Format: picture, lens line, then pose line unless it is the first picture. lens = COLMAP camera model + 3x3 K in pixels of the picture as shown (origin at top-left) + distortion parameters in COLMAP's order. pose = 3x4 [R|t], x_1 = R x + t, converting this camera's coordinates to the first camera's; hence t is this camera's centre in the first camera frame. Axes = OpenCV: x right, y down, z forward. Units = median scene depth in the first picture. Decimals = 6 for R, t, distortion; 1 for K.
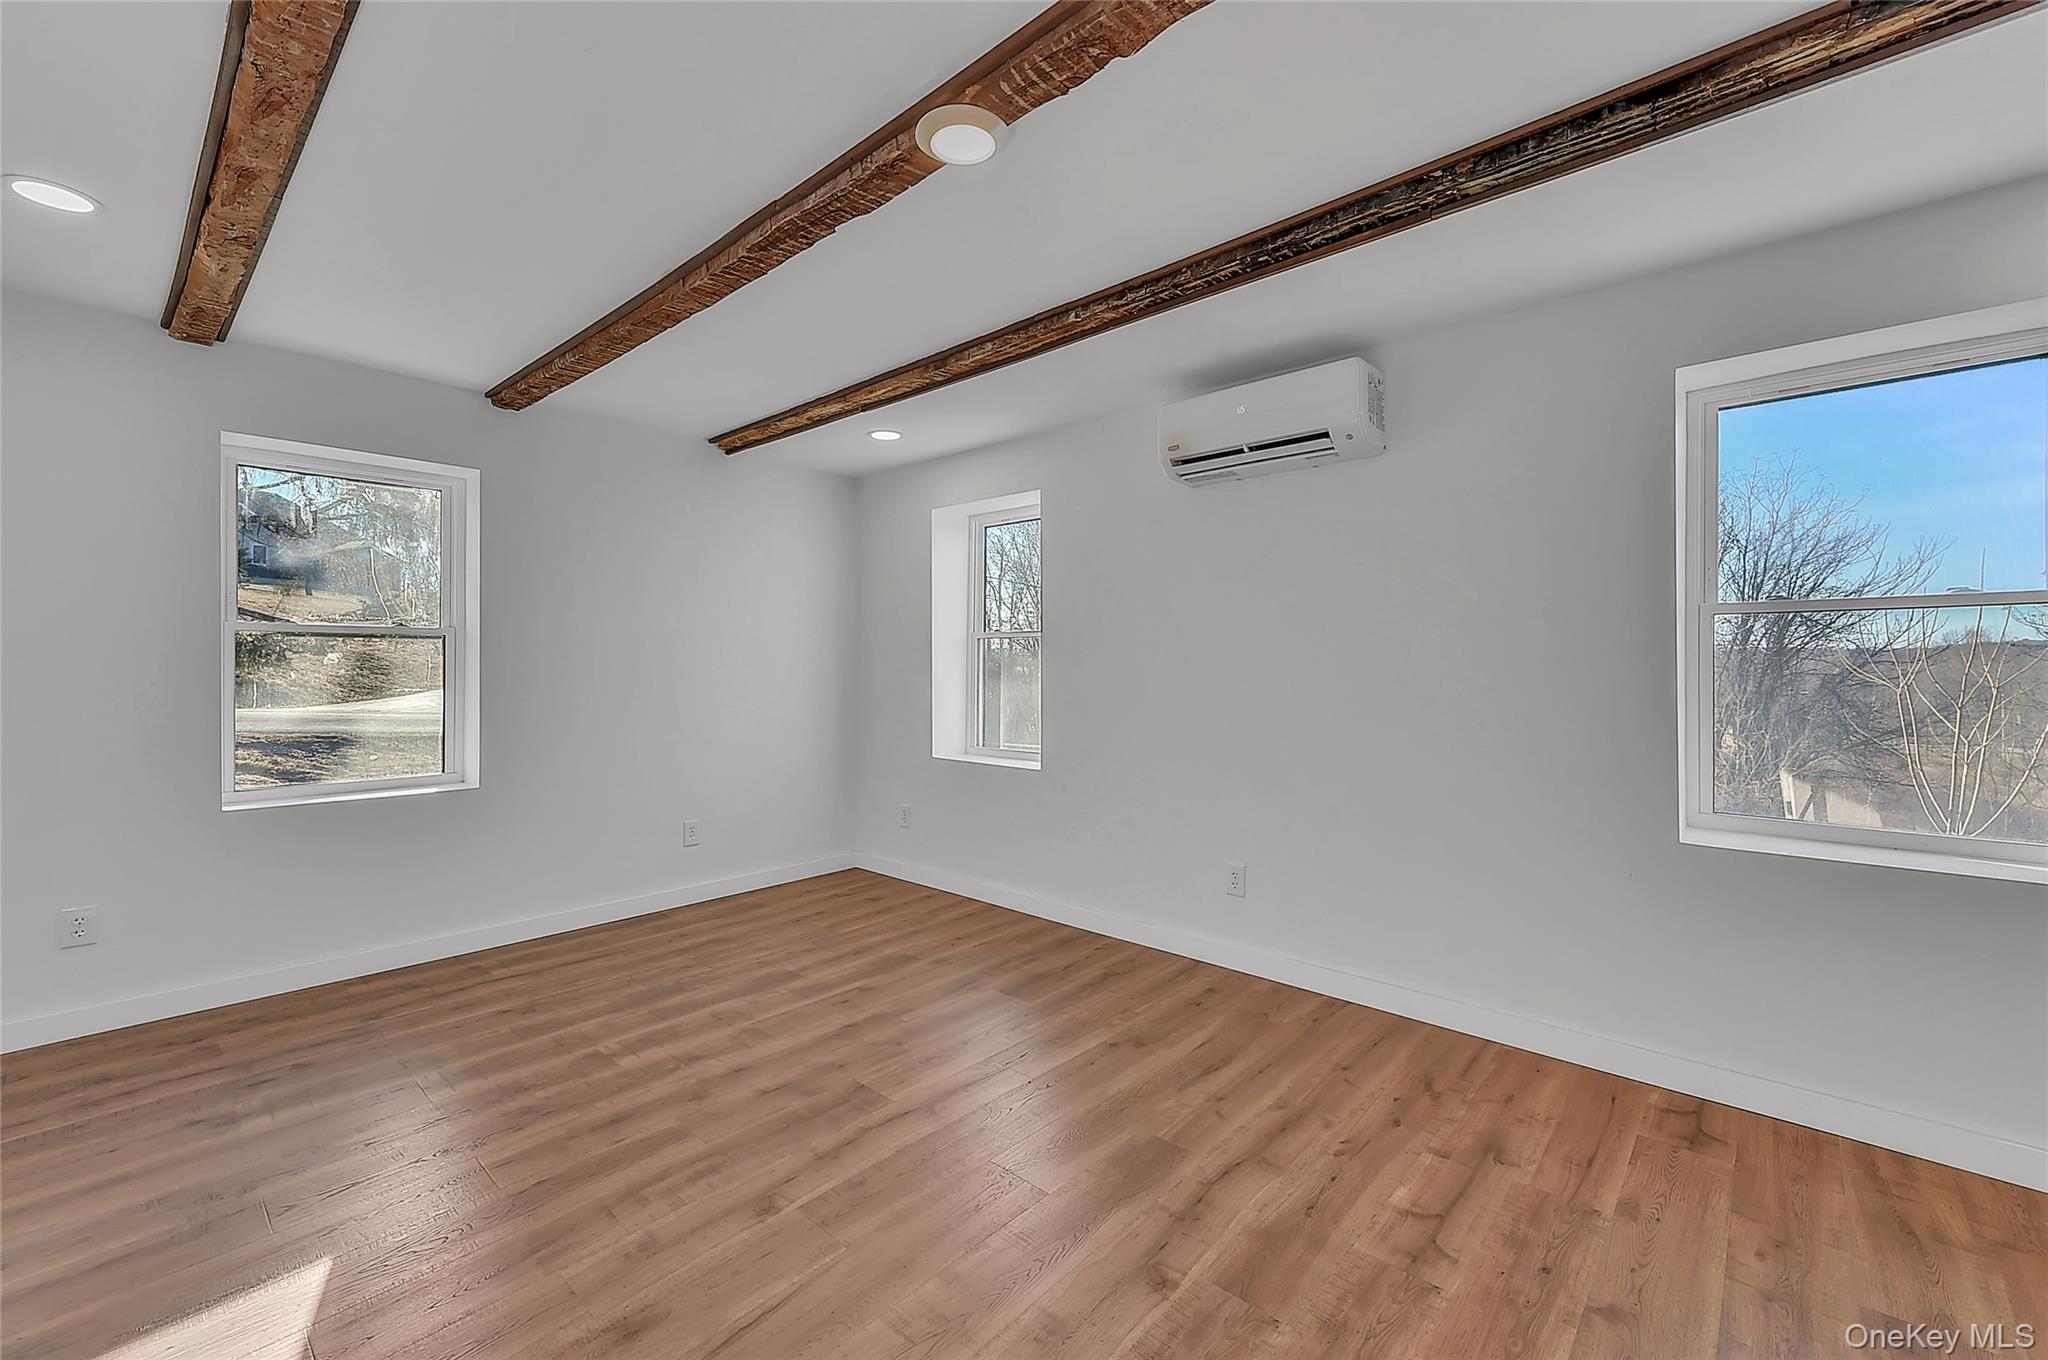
lens RADIAL K [[840.4, 0, 1031.3], [0, 840.4, 672.8], [0, 0, 1]] dist [0.002160, 0.000389]
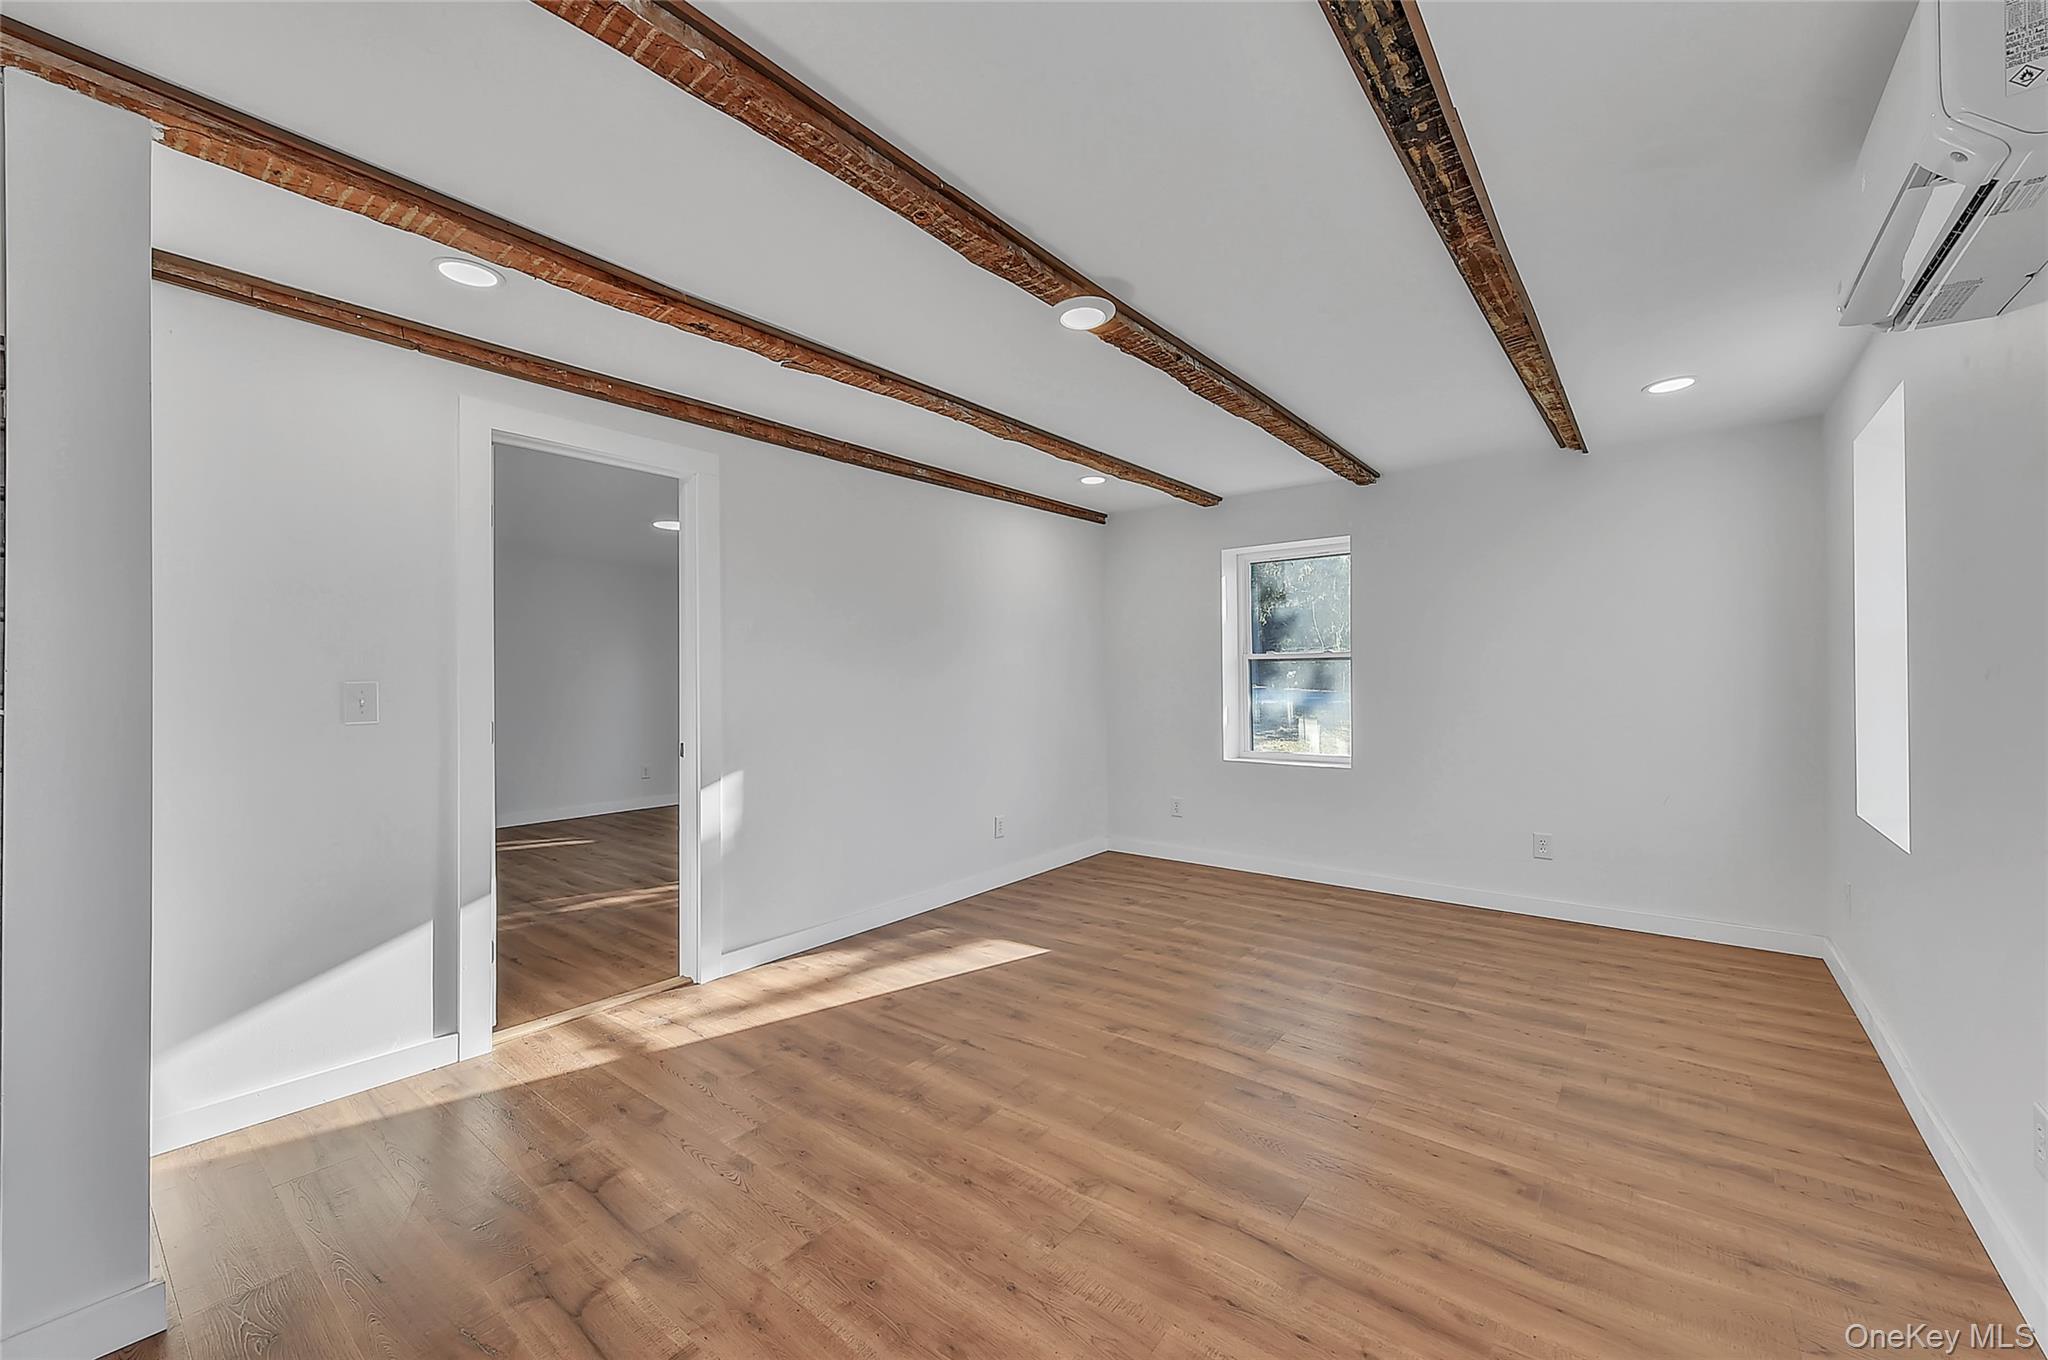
lens RADIAL K [[812.3, 0, 1019.2], [0, 812.3, 681.1], [0, 0, 1]] dist [0.006275, -0.002206]
pose [[0.056289, 0.005190, -0.998401, 0.697848], [-0.005893, 0.999971, 0.004866, -0.006293], [0.998397, 0.005609, 0.056317, 0.439962]]
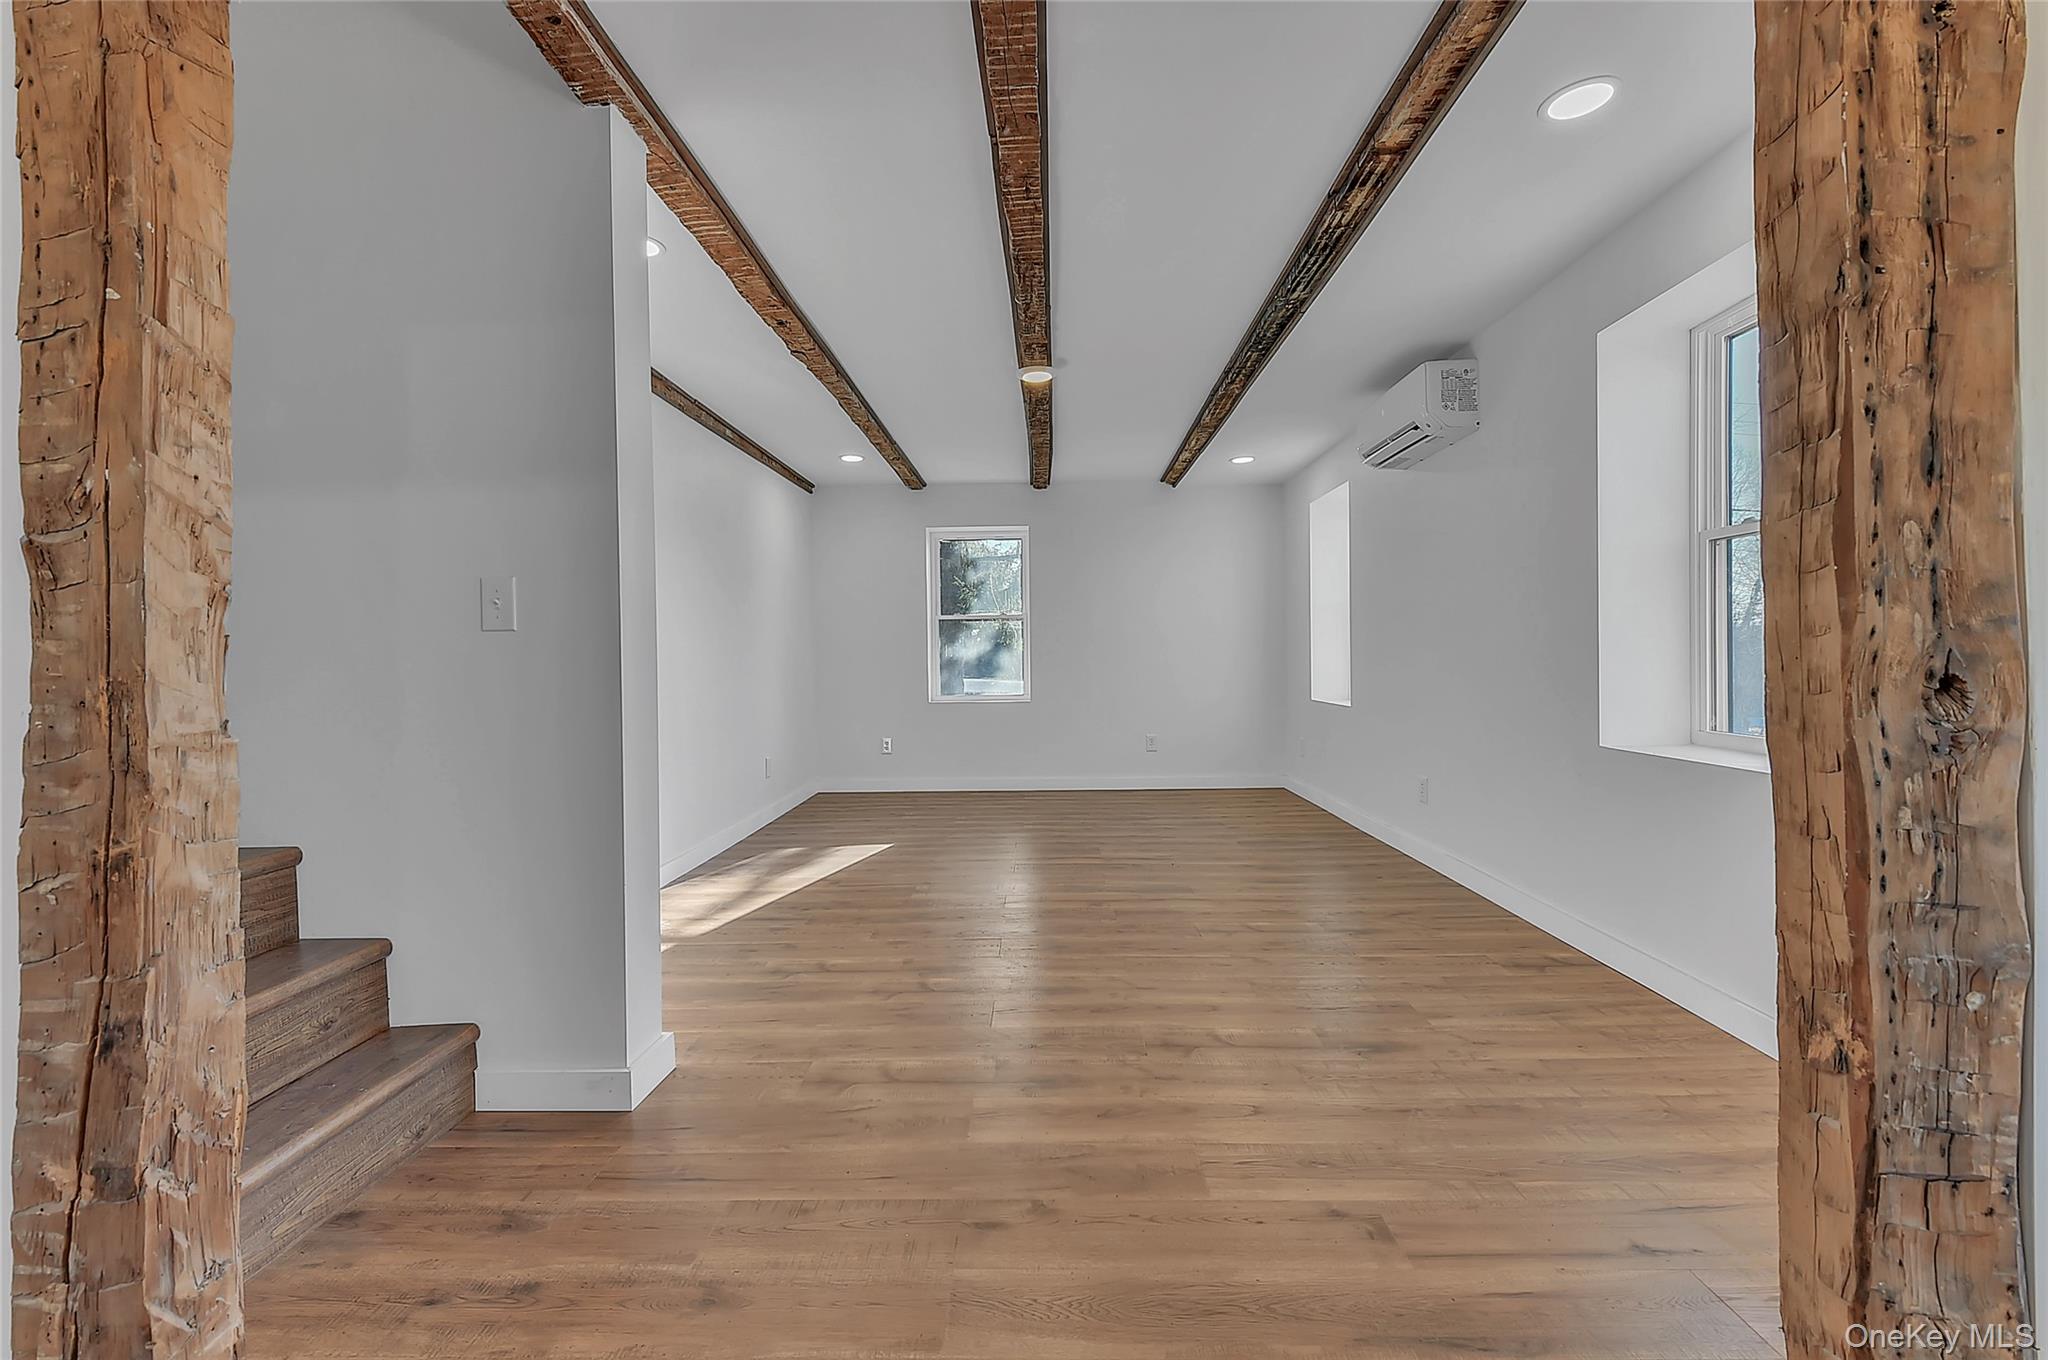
lens RADIAL K [[909.1, 0, 1020.2], [0, 909.1, 675.7], [0, 0, 1]] dist [-0.012418, 0.000097]
pose [[0.648001, 0.008527, -0.761592, 0.917472], [0.001722, 0.999918, 0.012661, 0.067454], [0.761637, -0.009516, 0.647934, -0.315454]]
